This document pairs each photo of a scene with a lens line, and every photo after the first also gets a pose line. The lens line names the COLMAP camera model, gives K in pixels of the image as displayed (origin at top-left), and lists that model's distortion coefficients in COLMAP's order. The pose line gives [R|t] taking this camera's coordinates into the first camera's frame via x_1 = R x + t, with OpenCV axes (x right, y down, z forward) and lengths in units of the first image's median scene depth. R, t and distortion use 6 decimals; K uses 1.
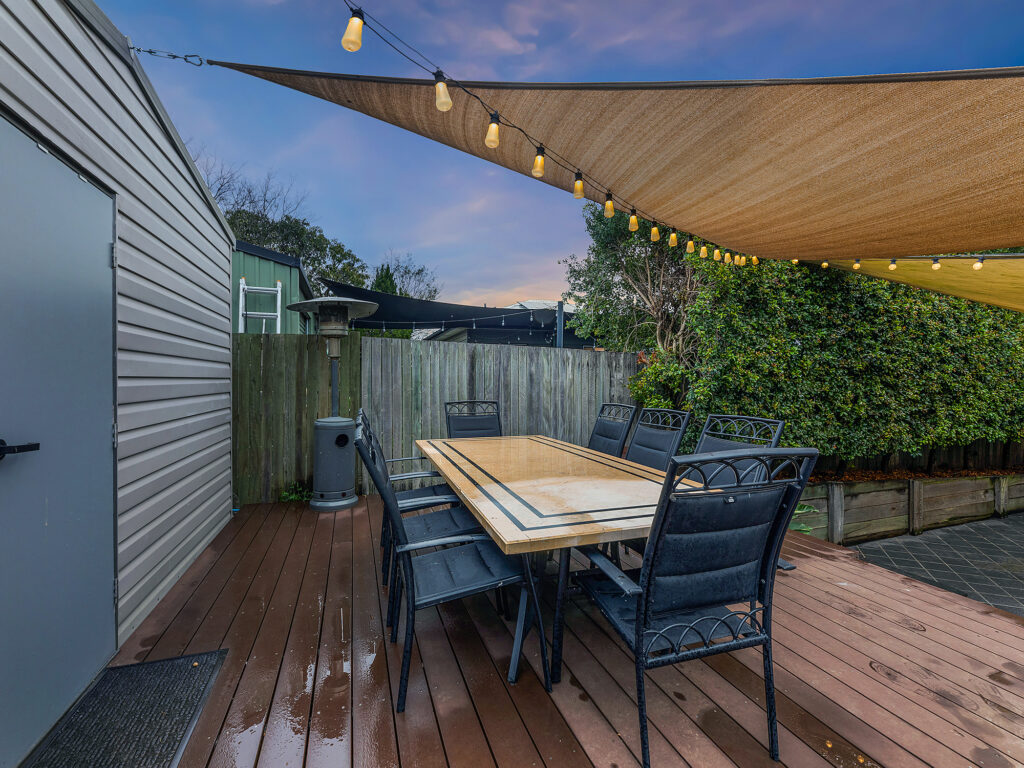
lens RADIAL K [[471.1, 0, 508.1], [0, 471.1, 380.2], [0, 0, 1]] dist [-0.000542, -0.000036]
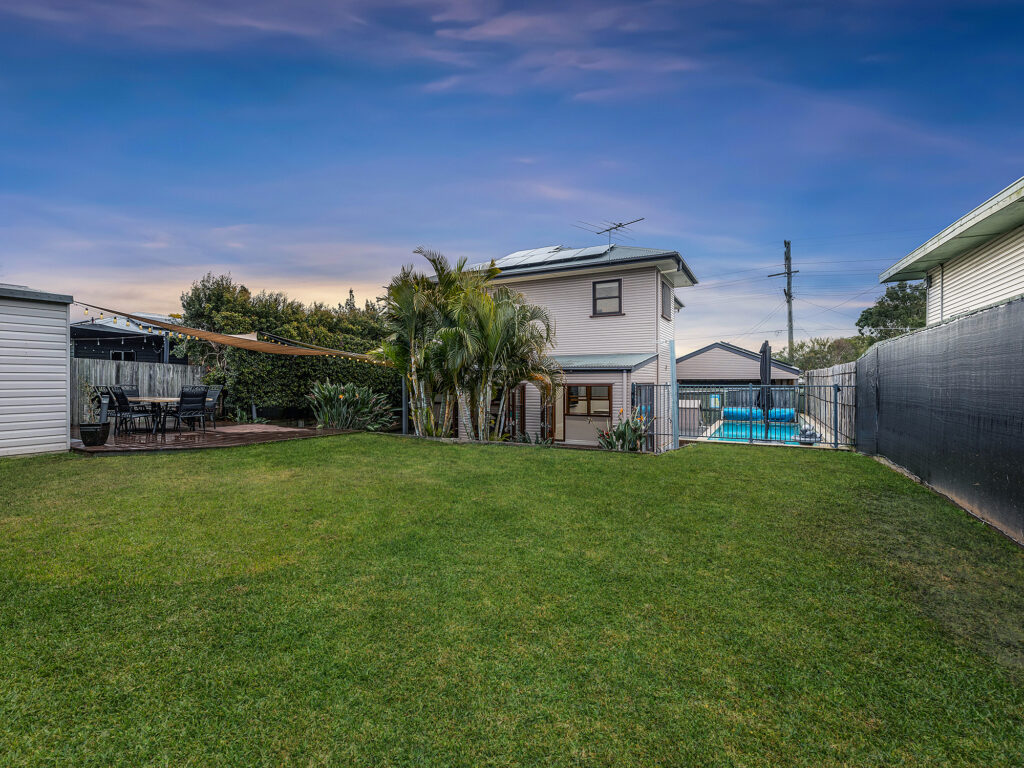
lens RADIAL K [[465.1, 0, 511.6], [0, 465.1, 373.2], [0, 0, 1]] dist [-0.001377, -0.000190]
pose [[0.730144, 0.018183, 0.683051, -0.217986], [-0.003864, 0.999740, -0.022483, 0.023873], [-0.683282, 0.013776, 0.730024, -1.892555]]
